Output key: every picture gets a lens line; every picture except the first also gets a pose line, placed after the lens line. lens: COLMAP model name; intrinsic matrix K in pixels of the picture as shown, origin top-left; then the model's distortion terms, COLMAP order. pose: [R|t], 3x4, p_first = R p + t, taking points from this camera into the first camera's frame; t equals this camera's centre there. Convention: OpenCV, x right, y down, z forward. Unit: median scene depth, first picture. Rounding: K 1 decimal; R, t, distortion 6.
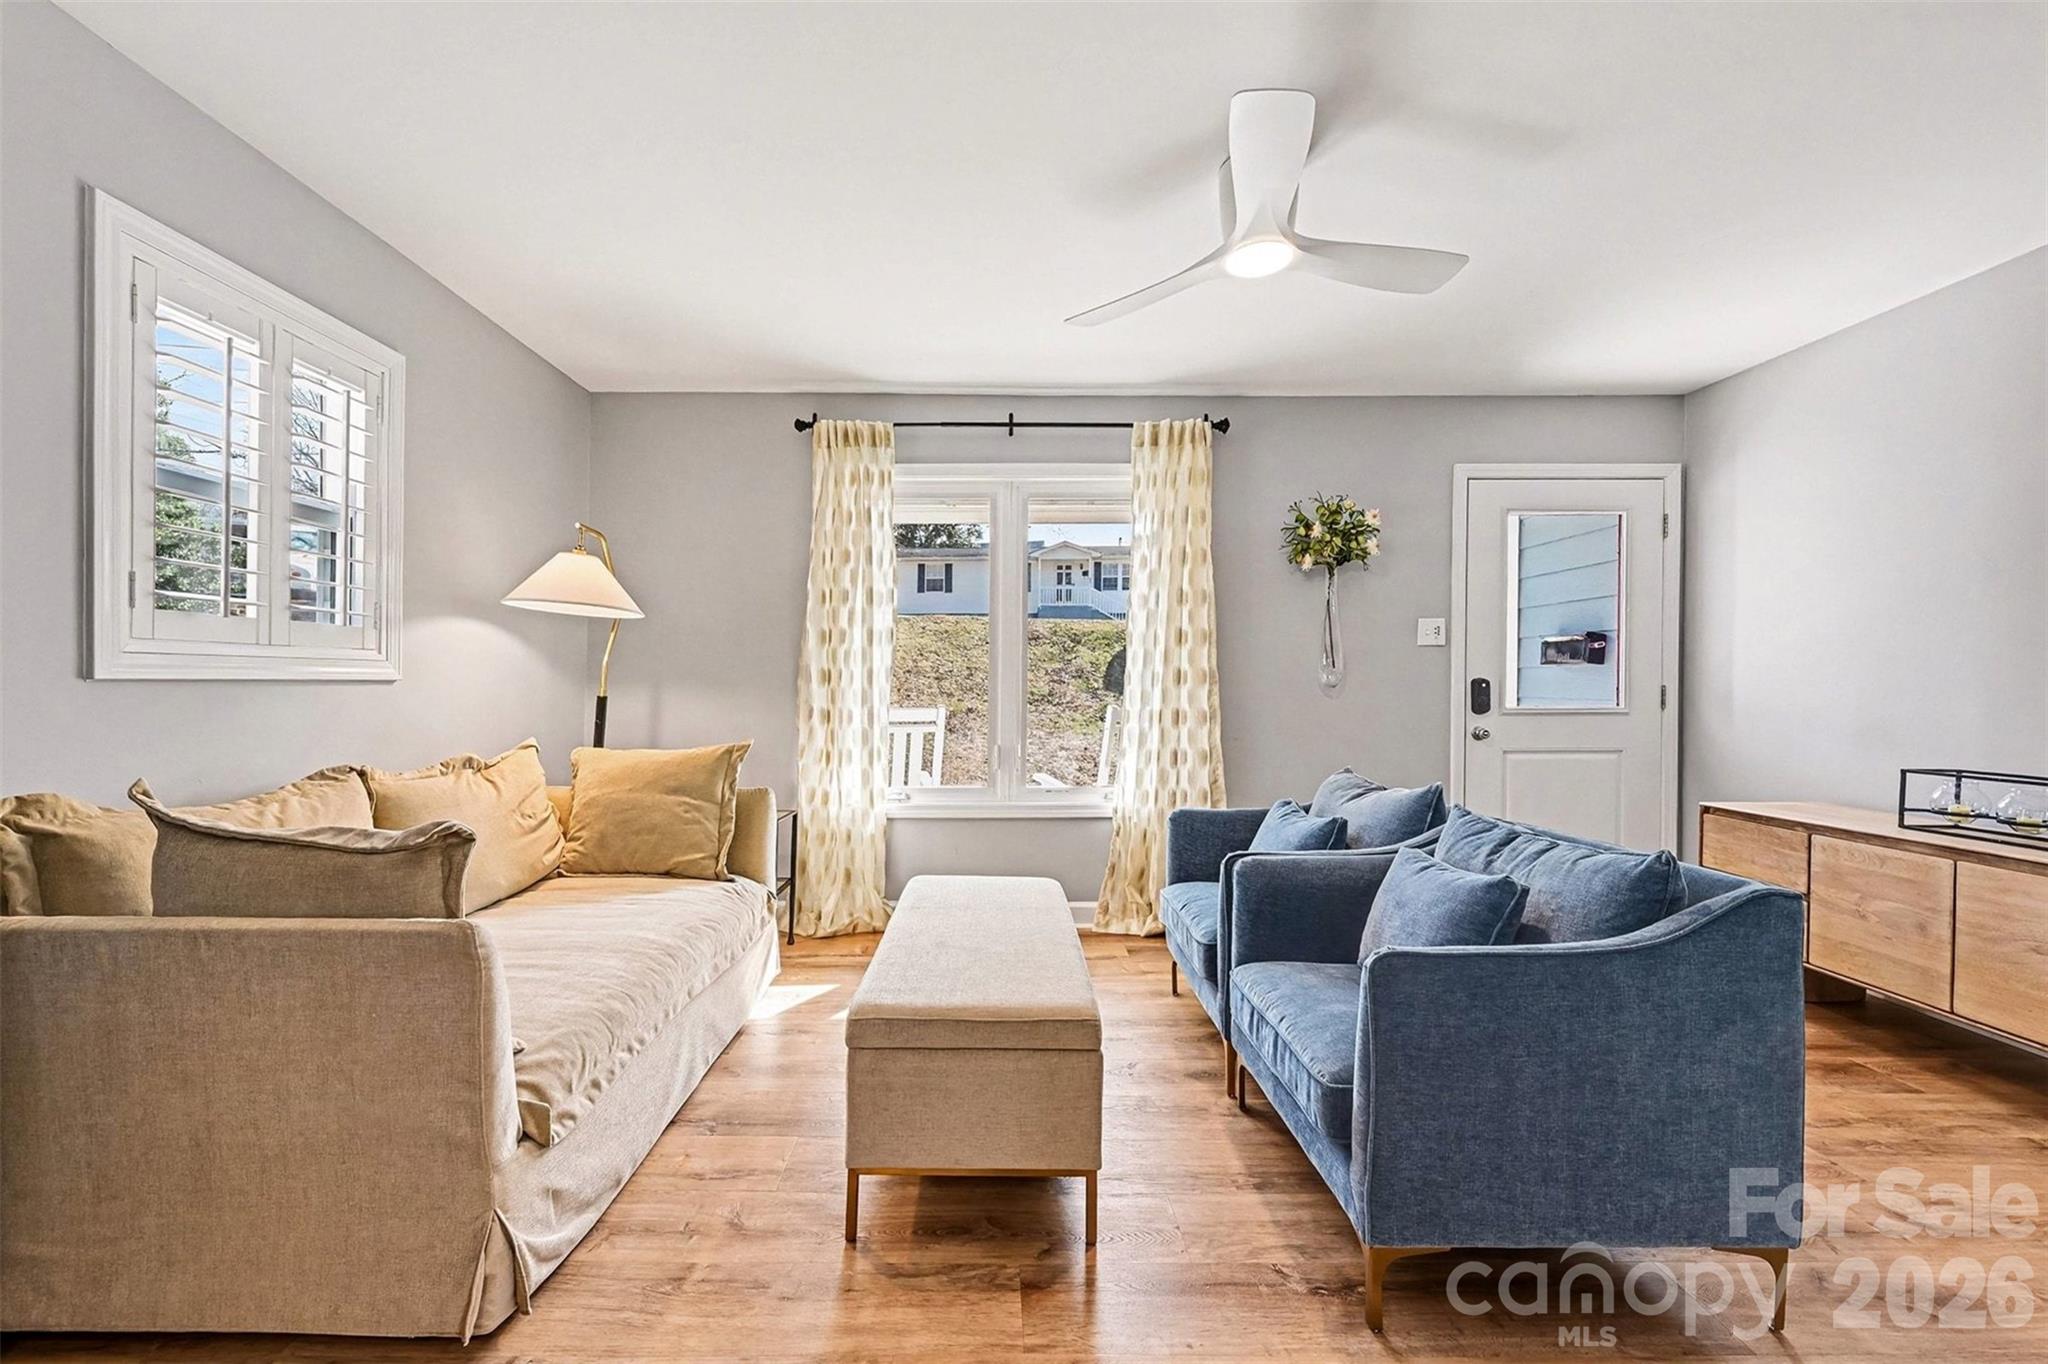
lens RADIAL K [[847.1, 0, 1001.7], [0, 847.1, 691.0], [0, 0, 1]] dist [0.001043, 0.000084]
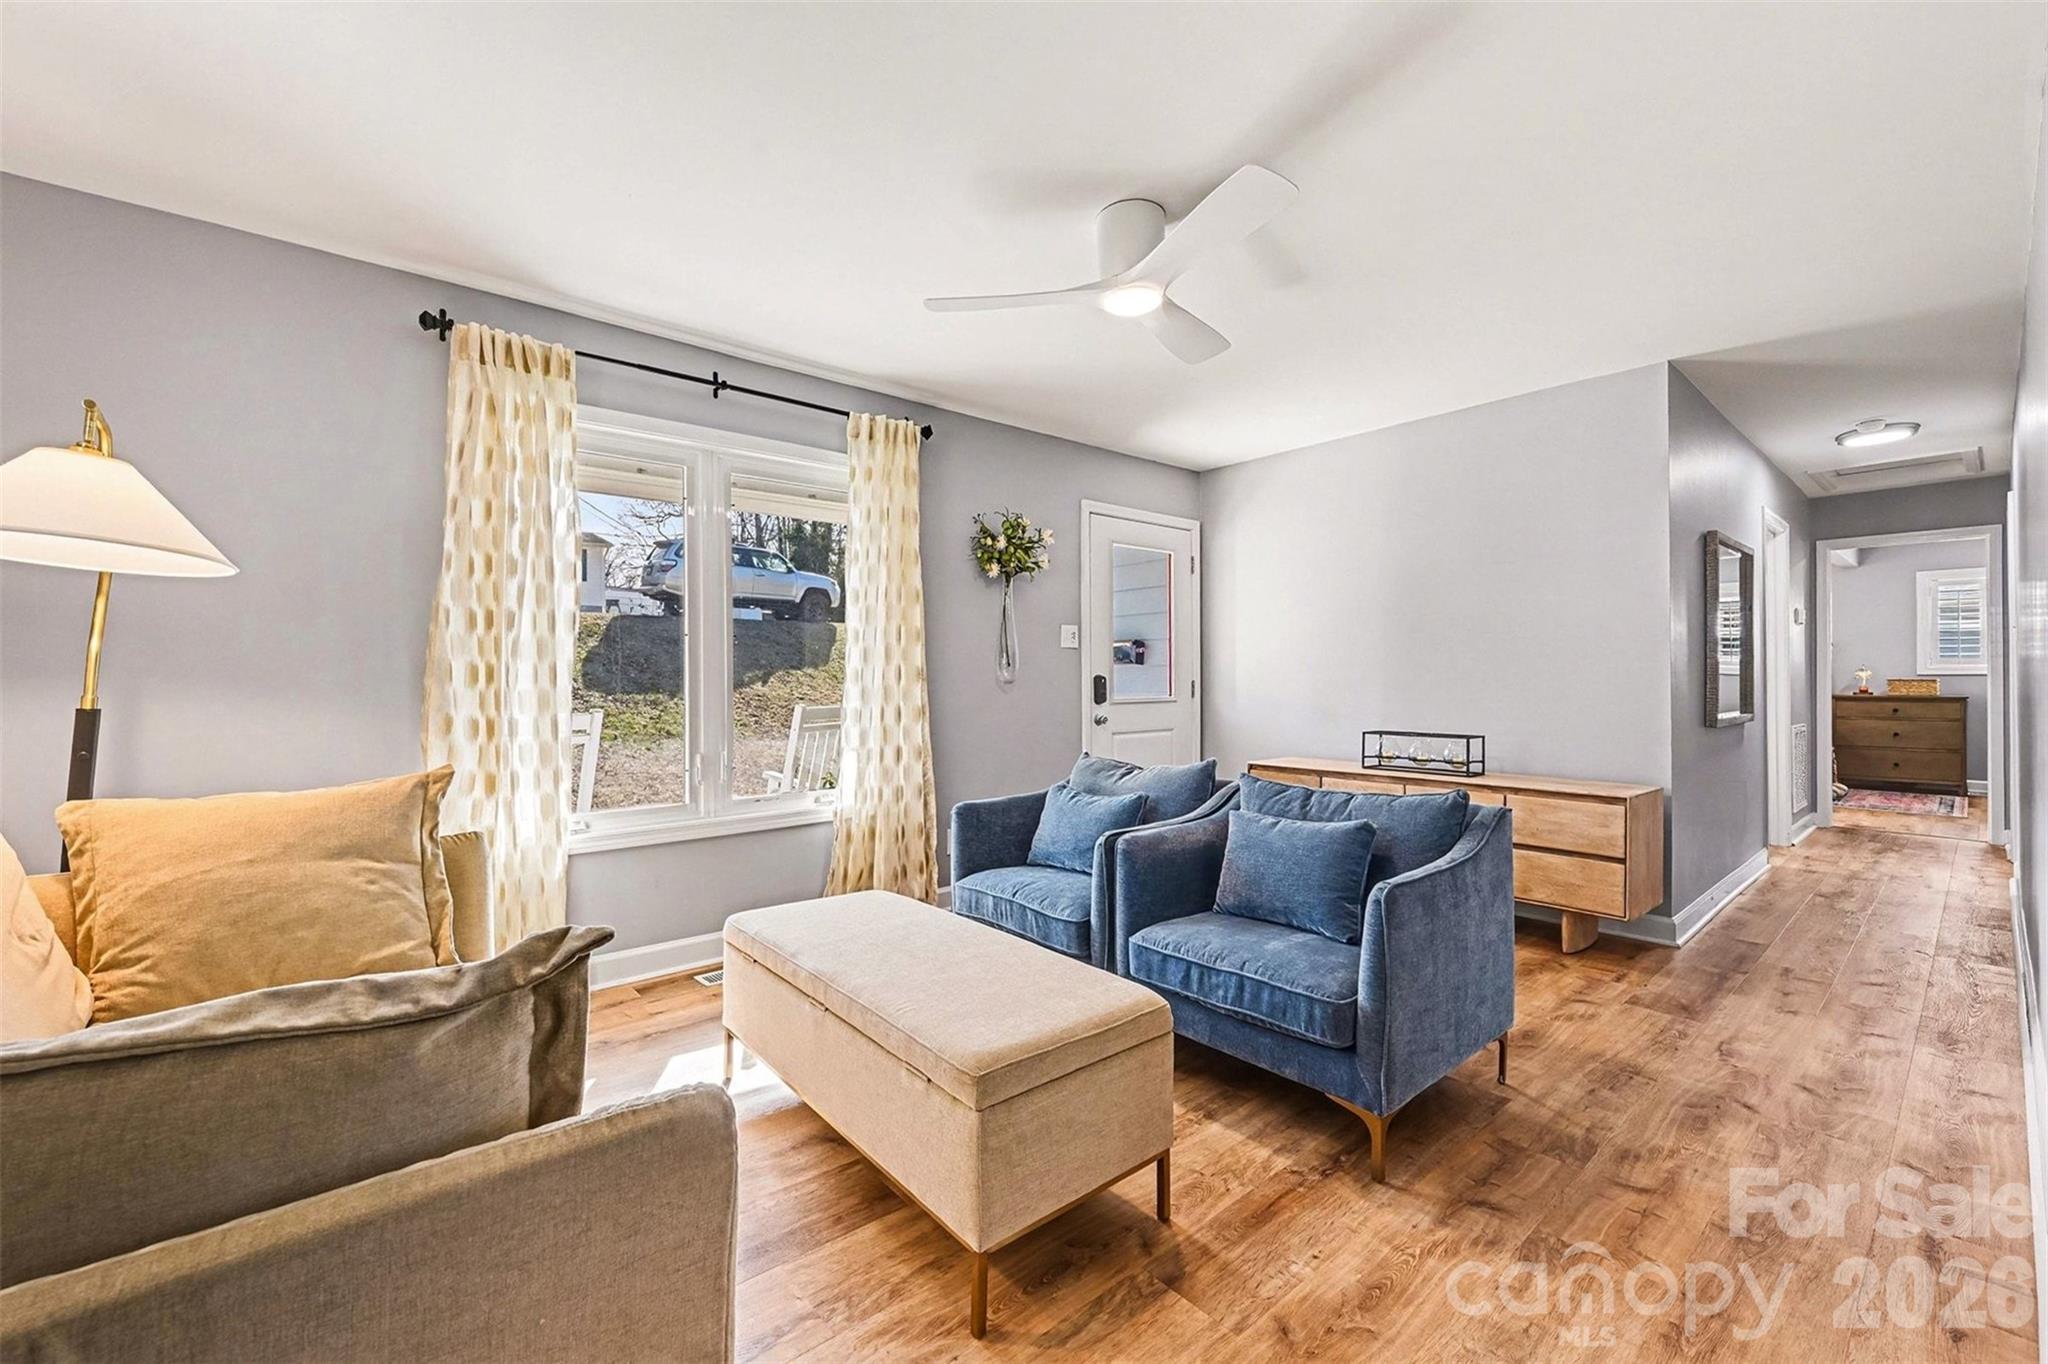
lens RADIAL K [[822.5, 0, 1026.4], [0, 822.5, 691.2], [0, 0, 1]] dist [0.000607, 0.000116]
pose [[0.768160, -0.013183, 0.640122, -0.301083], [0.011261, 0.999912, 0.007079, -0.001776], [-0.640159, 0.001770, 0.768241, 0.152087]]
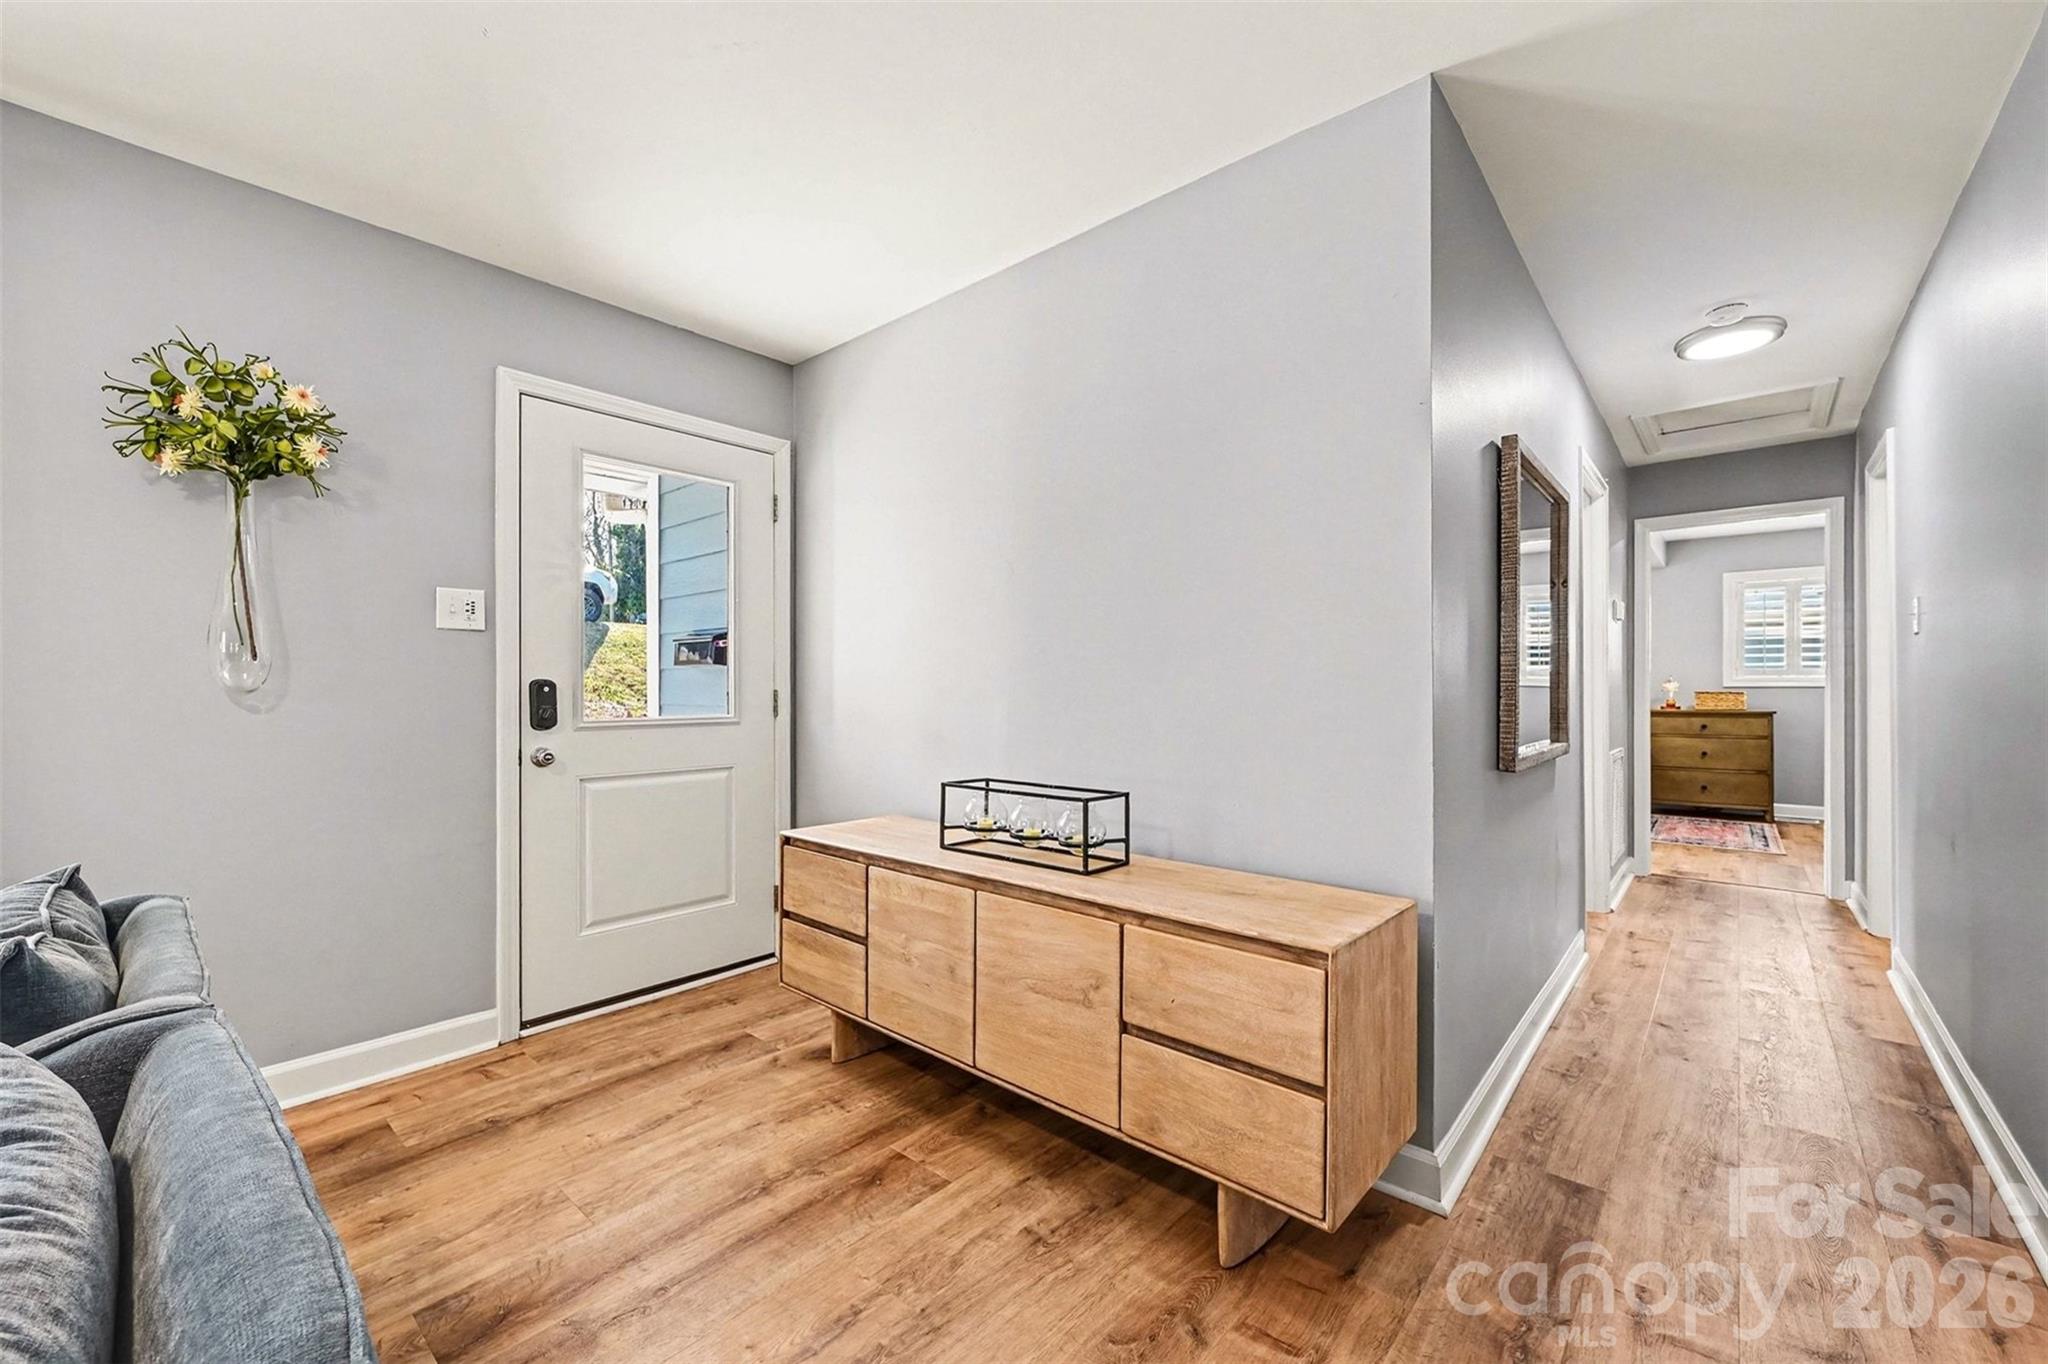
lens RADIAL K [[813.1, 0, 1022.5], [0, 813.1, 695.9], [0, 0, 1]] dist [0.000242, -0.000079]
pose [[0.669541, -0.007125, 0.742741, 0.345647], [0.007606, 0.999967, 0.002735, -0.000362], [-0.742736, 0.003818, 0.669573, 0.260581]]
